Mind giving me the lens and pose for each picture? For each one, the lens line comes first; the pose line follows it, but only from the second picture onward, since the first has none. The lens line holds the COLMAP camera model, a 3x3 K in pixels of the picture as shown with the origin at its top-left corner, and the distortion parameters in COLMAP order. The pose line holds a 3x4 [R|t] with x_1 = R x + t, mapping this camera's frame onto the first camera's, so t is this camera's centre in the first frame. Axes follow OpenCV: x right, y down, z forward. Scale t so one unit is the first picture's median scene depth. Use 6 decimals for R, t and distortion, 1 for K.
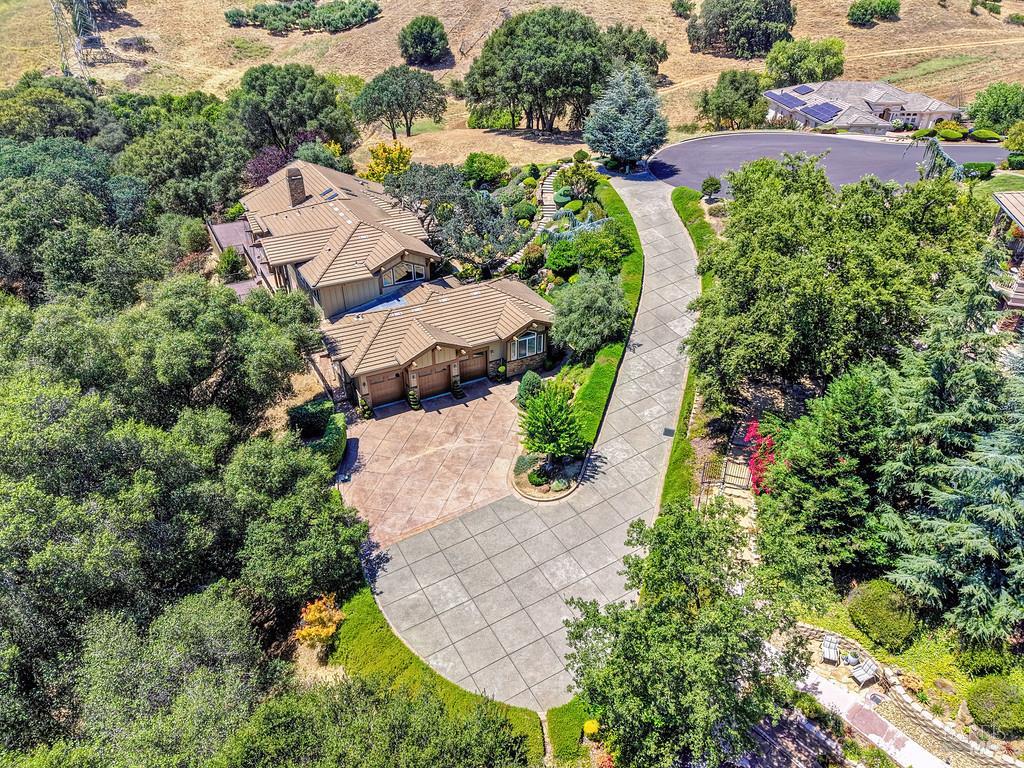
lens RADIAL K [[676.9, 0, 512.0], [0, 676.9, 384.0], [0, 0, 1]] dist [0.076193, -0.083695]
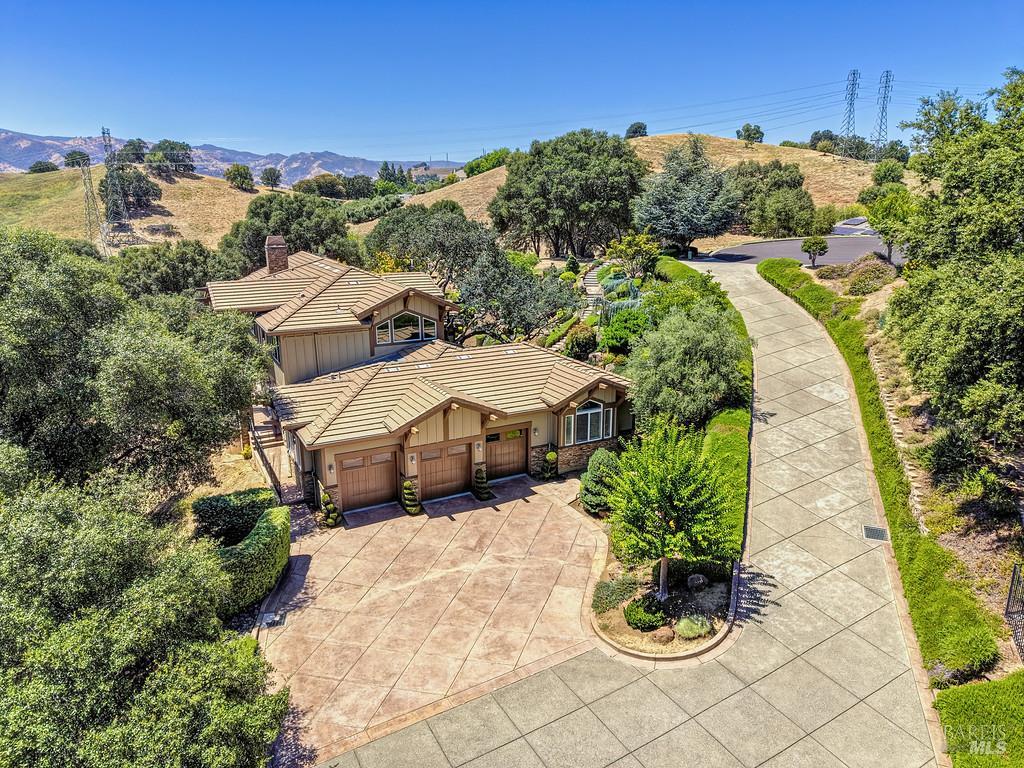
lens RADIAL K [[680.3, 0, 511.2], [0, 680.3, 387.3], [0, 0, 1]] dist [0.027016, -0.026345]
pose [[0.999888, -0.000057, -0.014964, -0.047266], [-0.004273, 0.957262, -0.289192, 0.108199], [0.014341, 0.289224, 0.957154, 0.401252]]
